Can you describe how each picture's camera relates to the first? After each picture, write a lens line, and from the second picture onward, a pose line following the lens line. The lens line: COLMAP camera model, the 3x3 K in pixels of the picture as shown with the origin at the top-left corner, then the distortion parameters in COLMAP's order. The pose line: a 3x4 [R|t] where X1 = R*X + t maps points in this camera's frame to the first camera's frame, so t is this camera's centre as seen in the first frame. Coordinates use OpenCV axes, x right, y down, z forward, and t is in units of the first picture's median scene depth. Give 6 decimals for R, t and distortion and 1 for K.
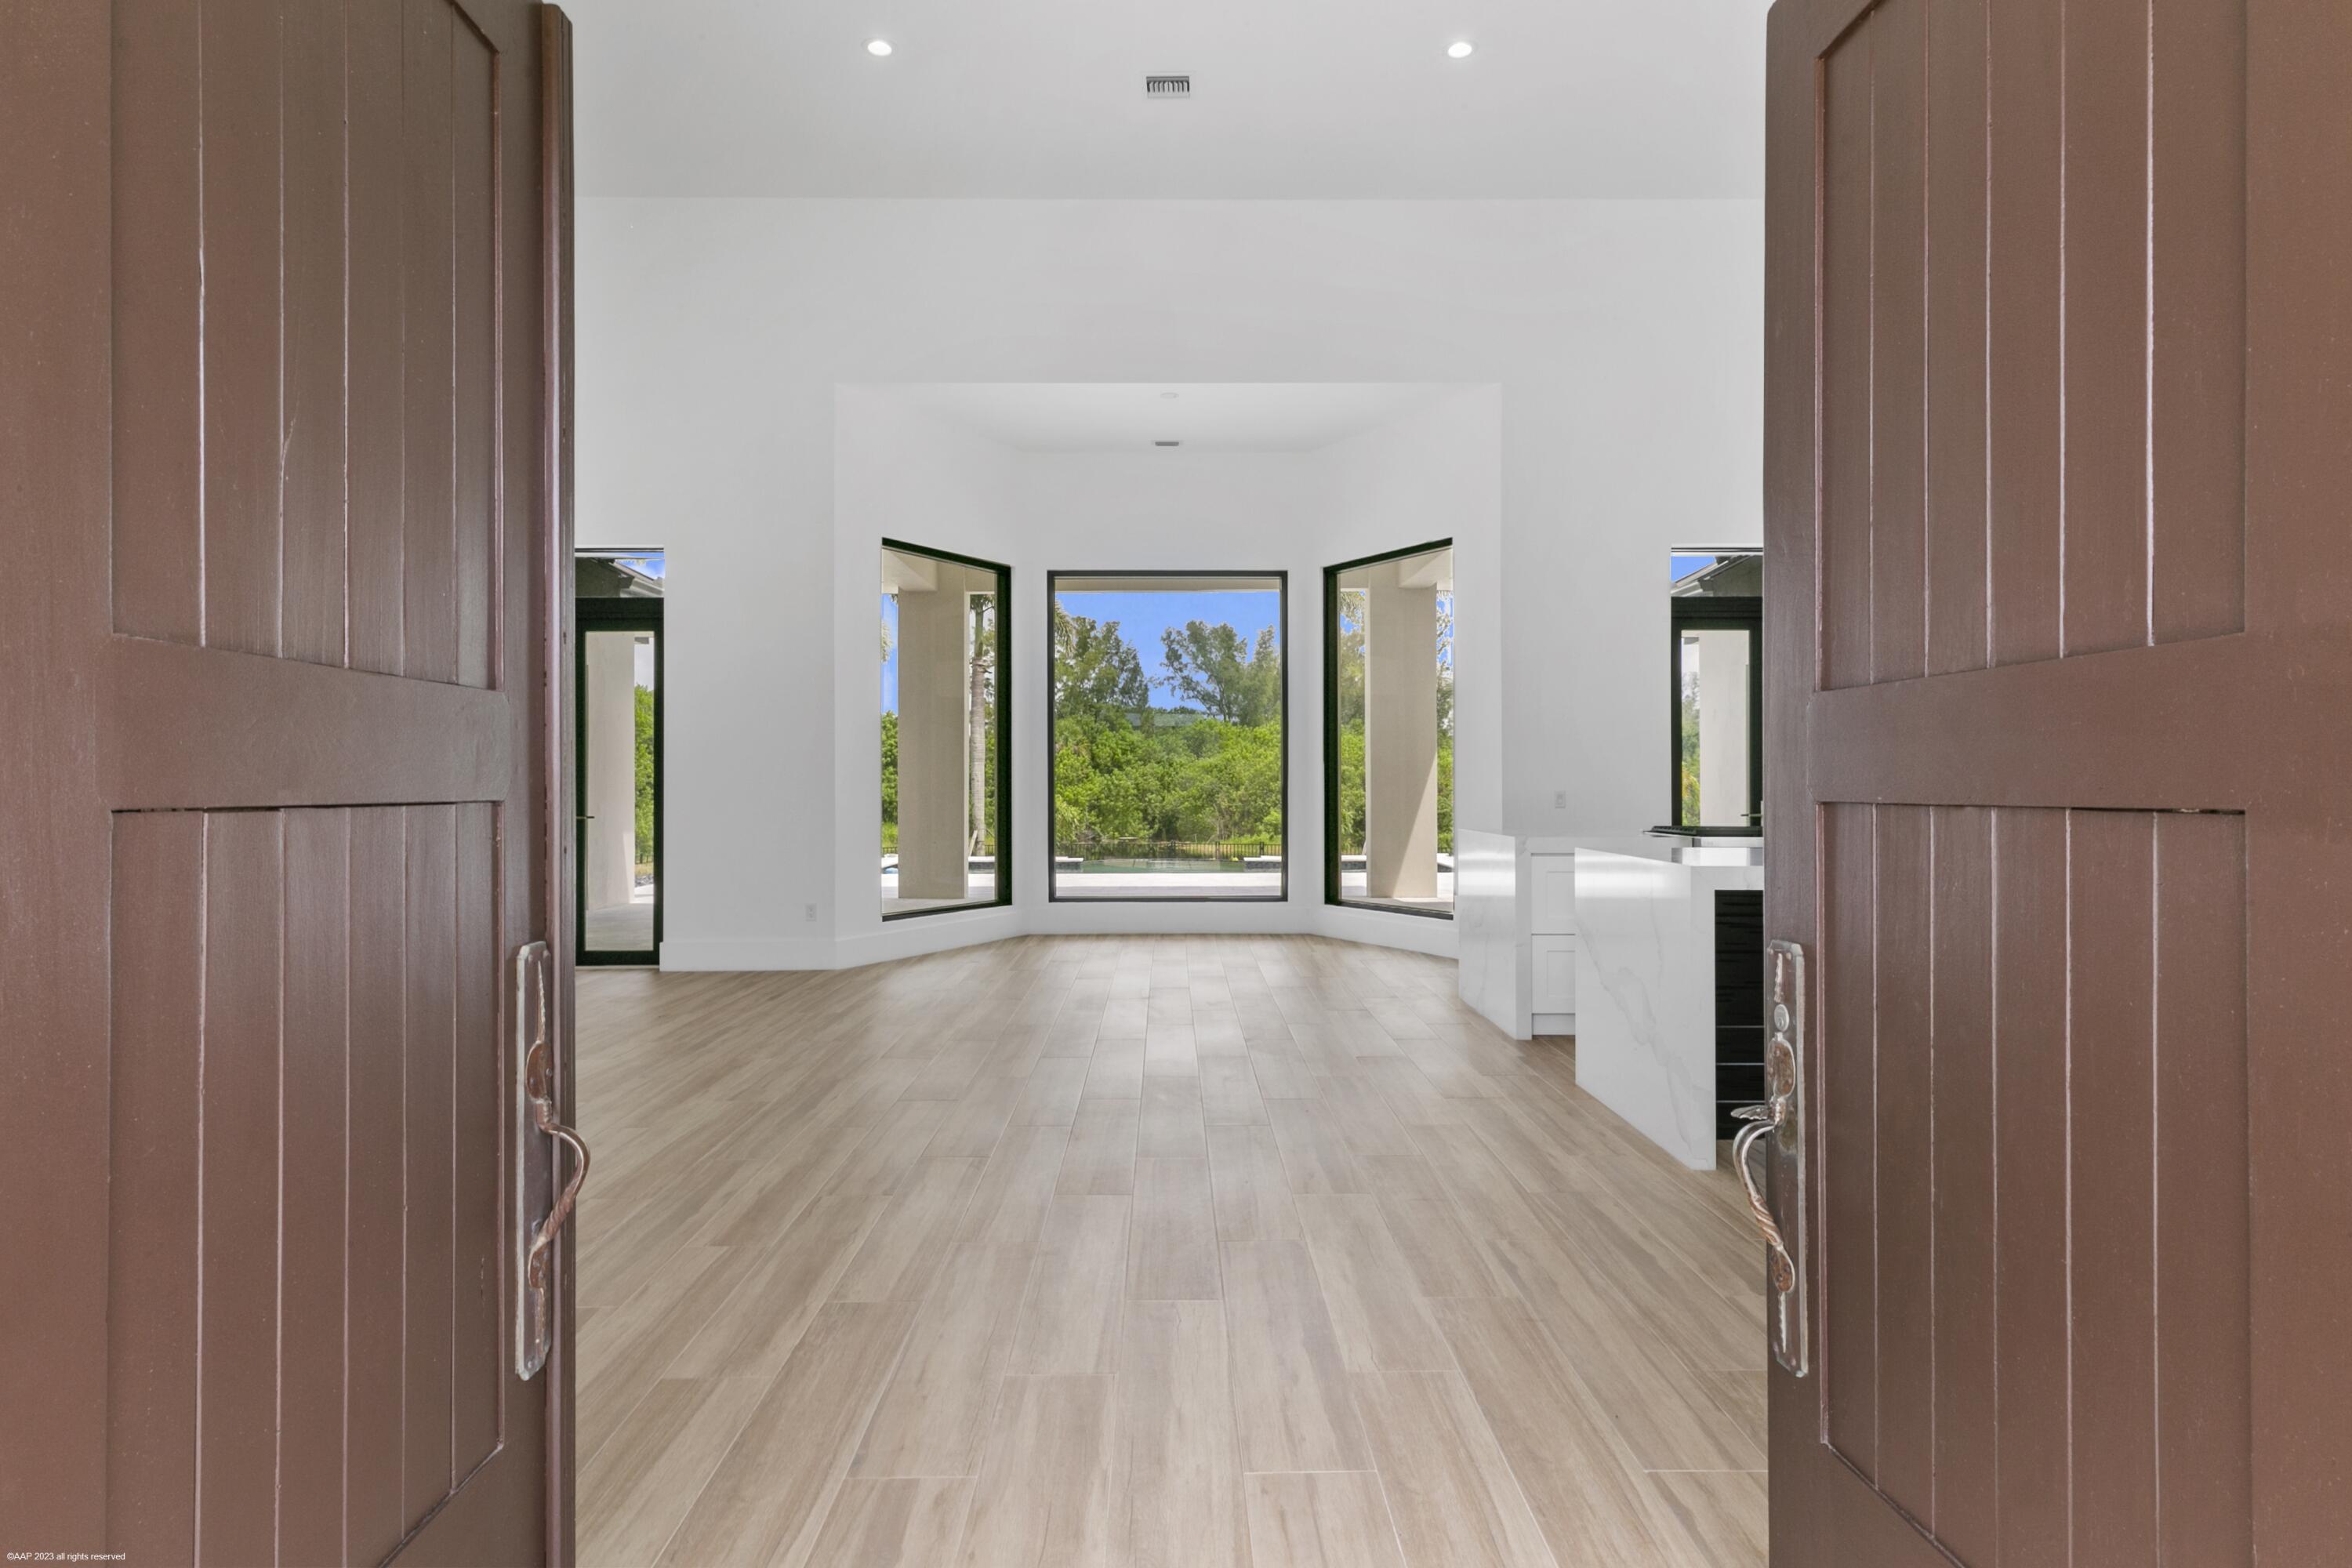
lens RADIAL K [[1338.0, 0, 1176.0], [0, 1338.0, 784.0], [0, 0, 1]] dist [0.000065, -0.000070]
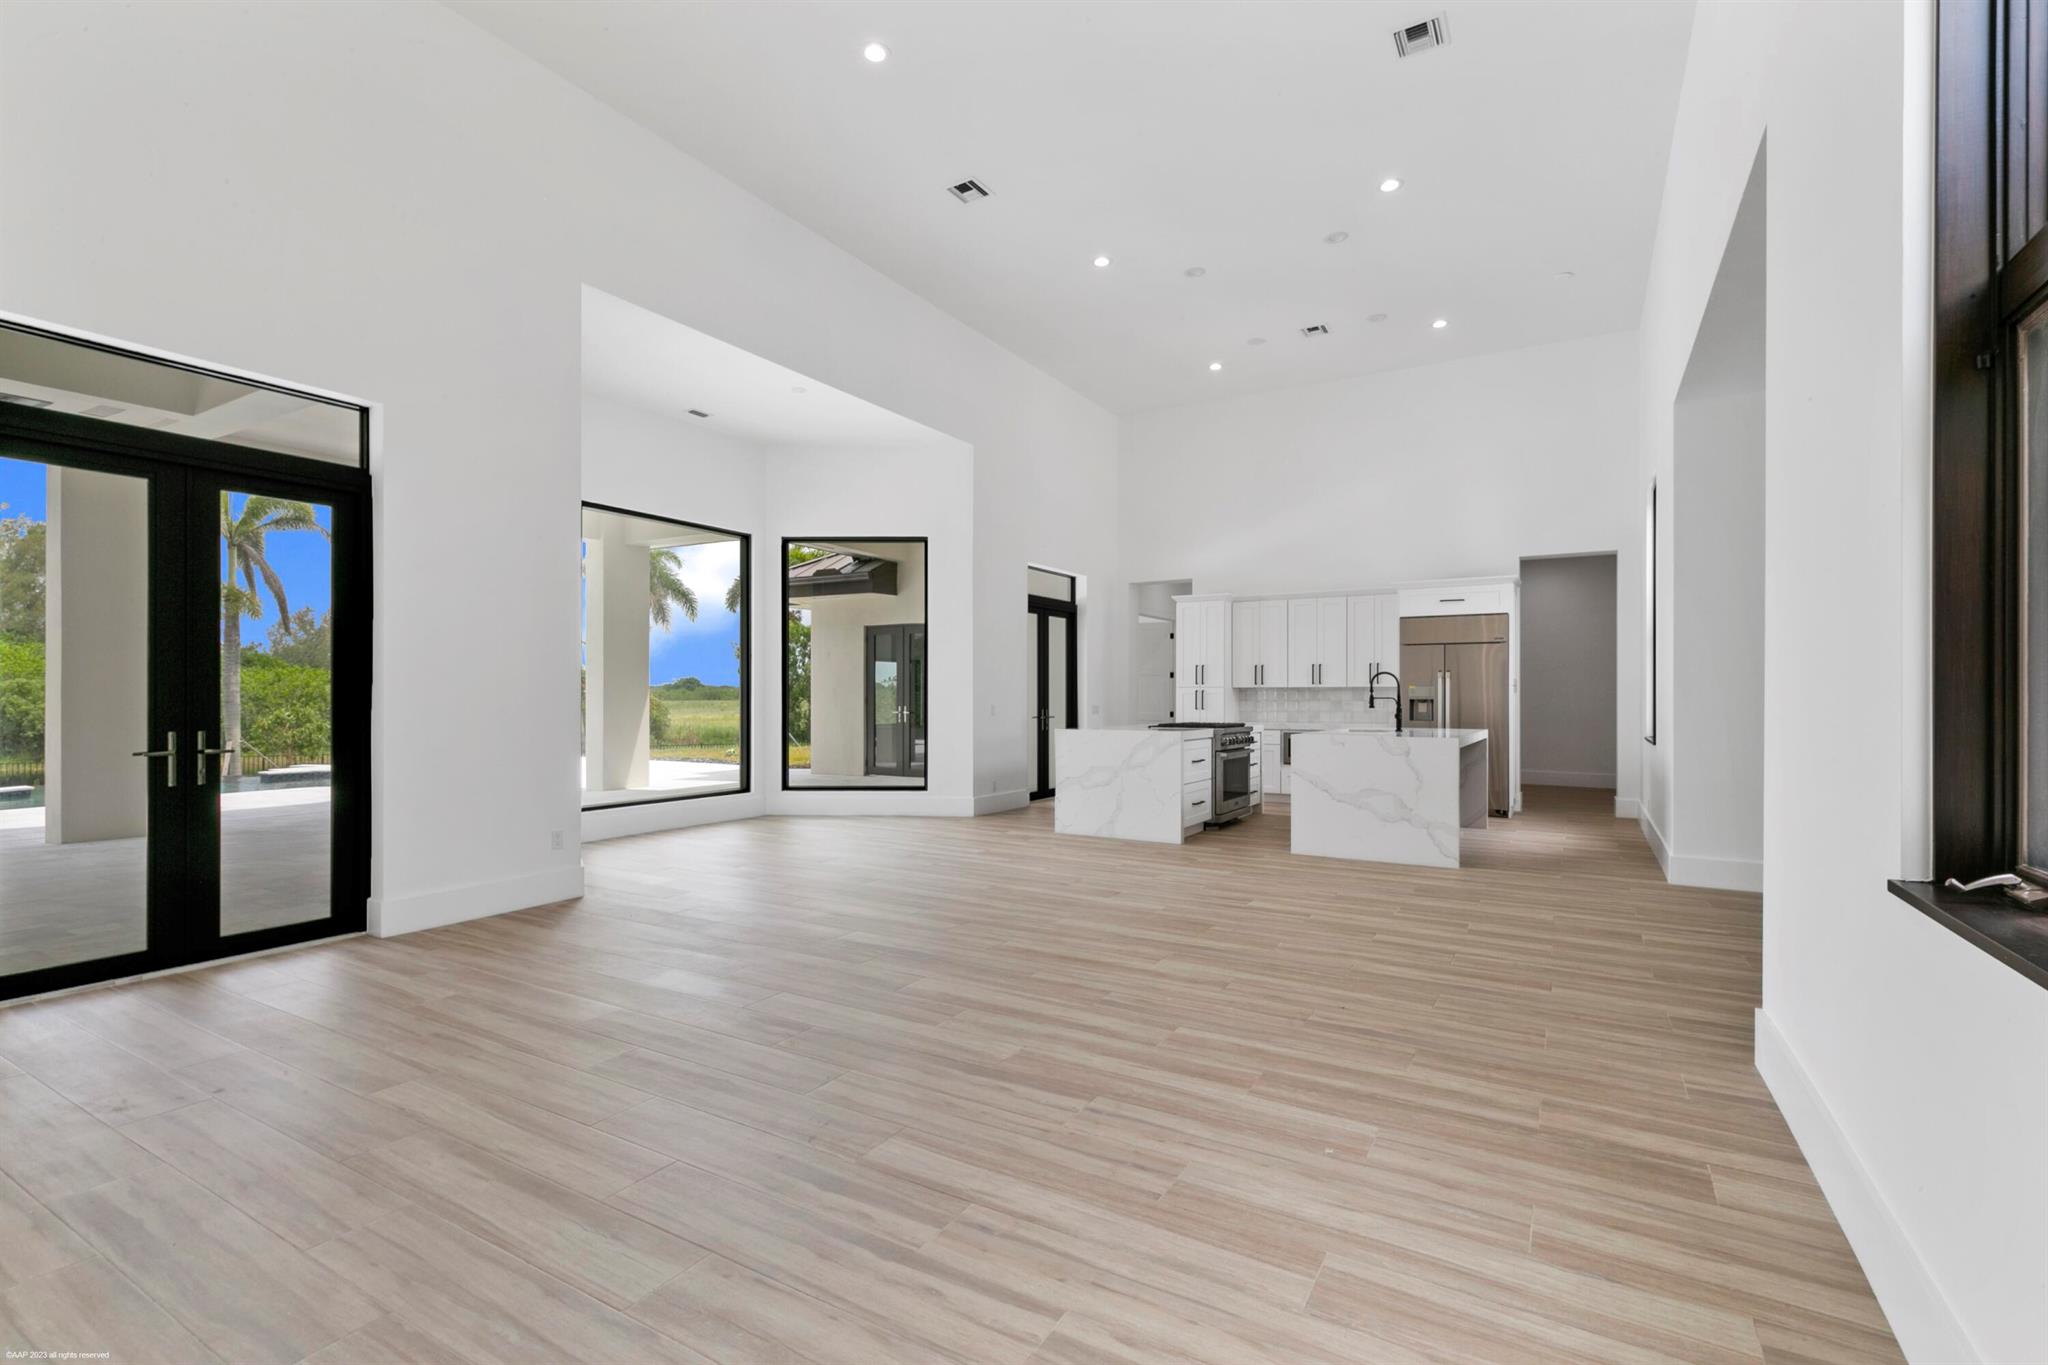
lens RADIAL K [[925.1, 0, 1024.3], [0, 925.1, 688.2], [0, 0, 1]] dist [0.005222, -0.001248]
pose [[0.515926, 0.009694, 0.856578, -0.541336], [-0.001944, 0.999947, -0.010146, -0.003101], [-0.856631, 0.003569, 0.515917, 0.318130]]
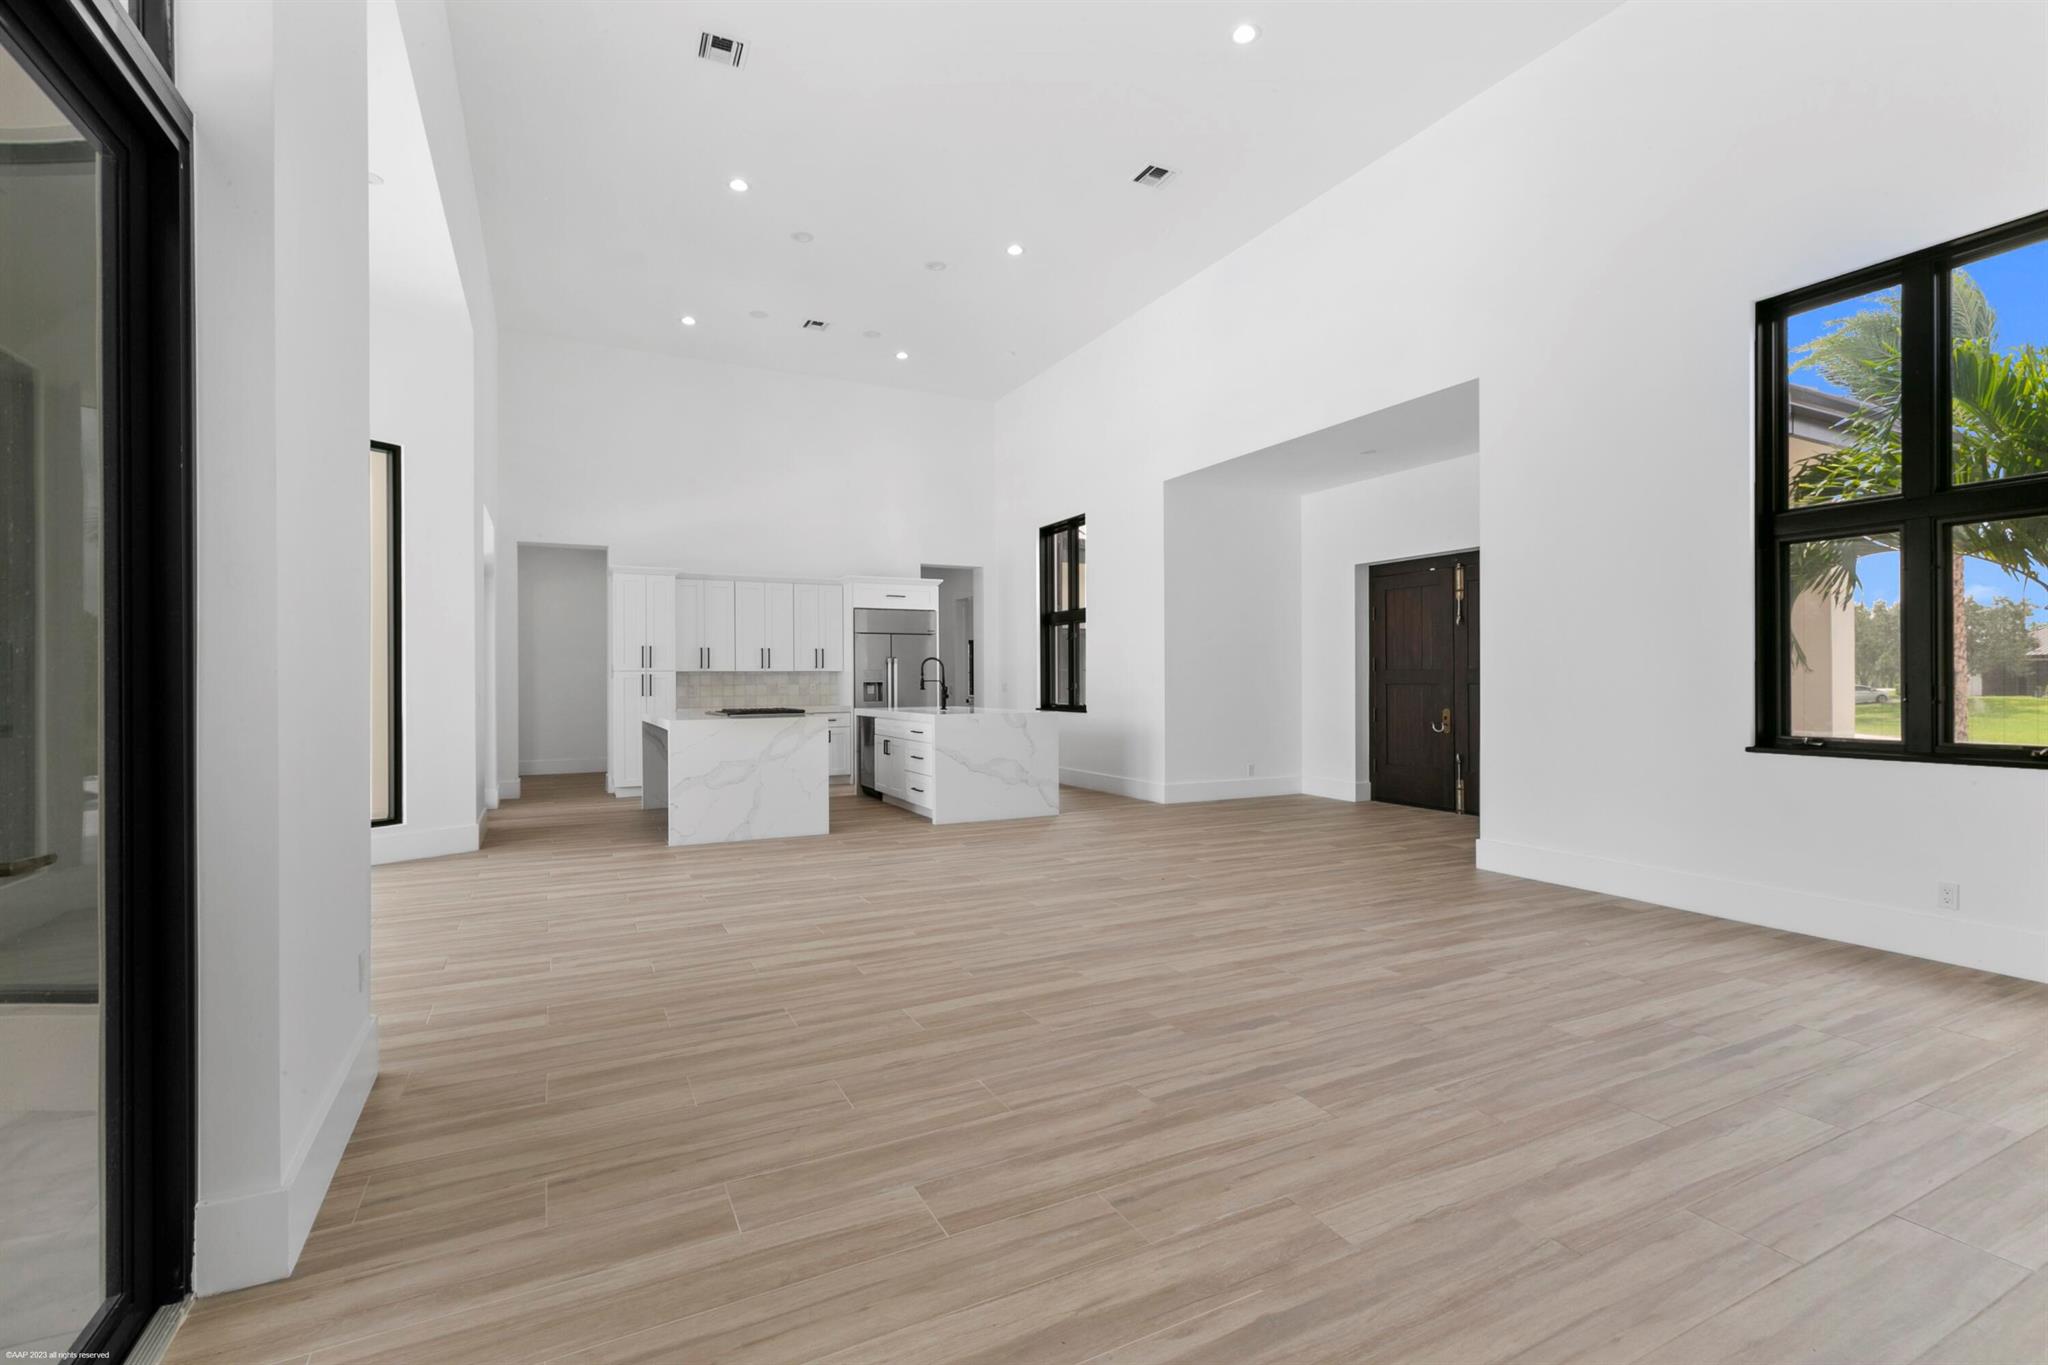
lens RADIAL K [[925.1, 0, 1024.3], [0, 925.1, 688.2], [0, 0, 1]] dist [0.005222, -0.001248]
pose [[-0.450051, -0.004173, 0.892993, -0.545241], [0.006256, 0.999950, 0.007826, -0.002750], [-0.892981, 0.009108, -0.450003, 0.772572]]
